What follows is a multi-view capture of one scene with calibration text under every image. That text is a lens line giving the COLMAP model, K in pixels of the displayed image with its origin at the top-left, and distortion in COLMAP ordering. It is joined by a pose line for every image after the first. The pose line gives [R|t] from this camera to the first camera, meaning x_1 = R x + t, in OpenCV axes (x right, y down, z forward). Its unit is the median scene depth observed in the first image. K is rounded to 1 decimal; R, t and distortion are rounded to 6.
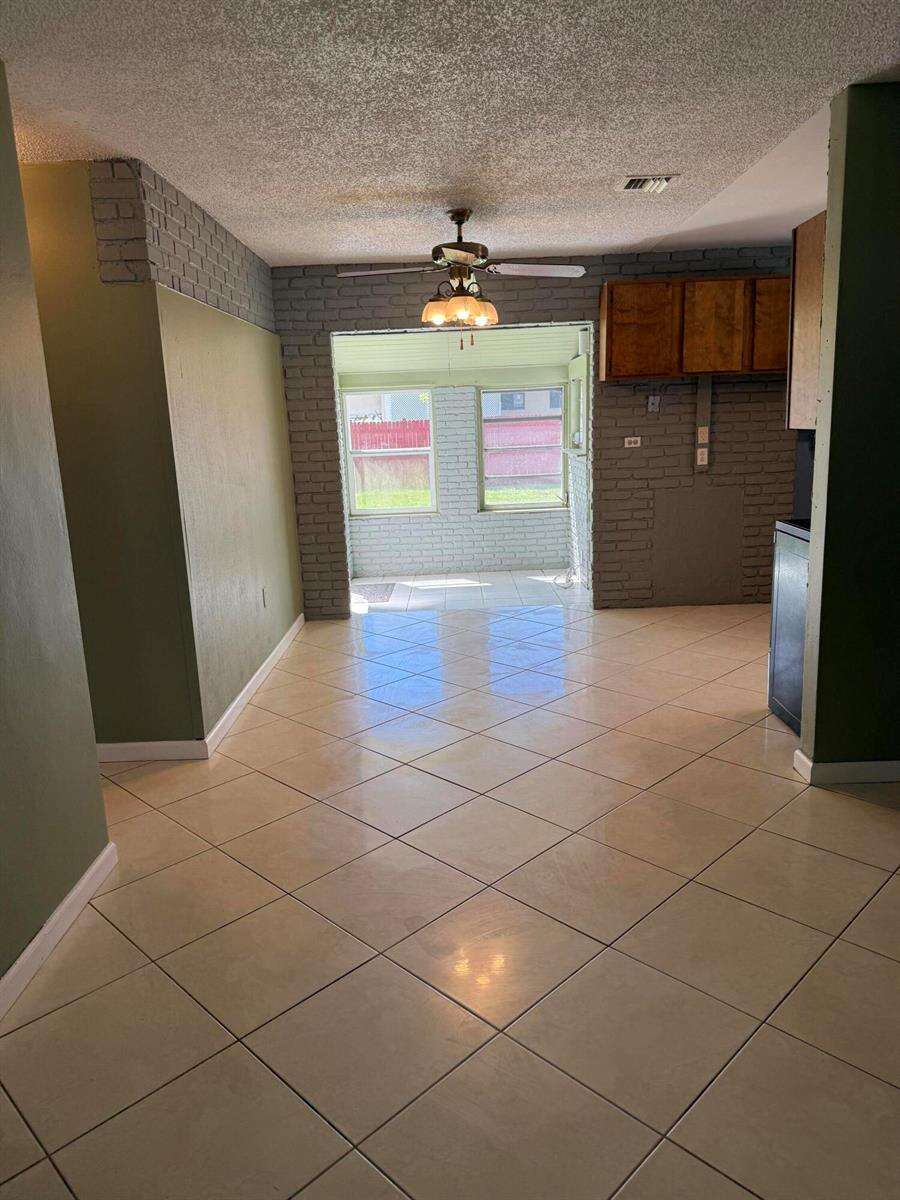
lens RADIAL K [[844.2, 0, 451.3], [0, 844.2, 604.7], [0, 0, 1]] dist [0.104562, -0.139277]
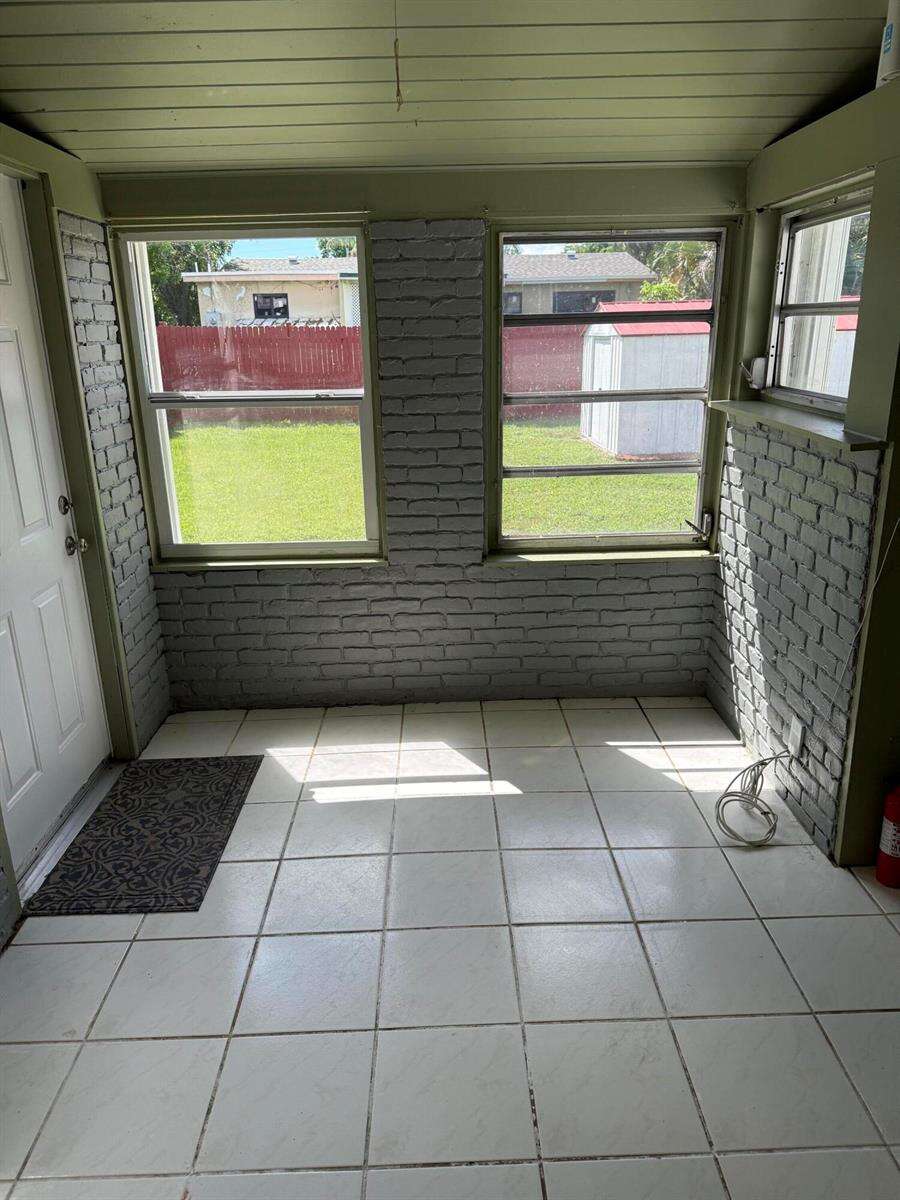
lens RADIAL K [[844.2, 0, 451.3], [0, 844.2, 604.7], [0, 0, 1]] dist [0.104562, -0.139277]
pose [[0.999465, 0.027308, -0.017972, 0.024485], [-0.025486, 0.995168, 0.094821, -0.127156], [0.020475, -0.094312, 0.995332, 0.615321]]
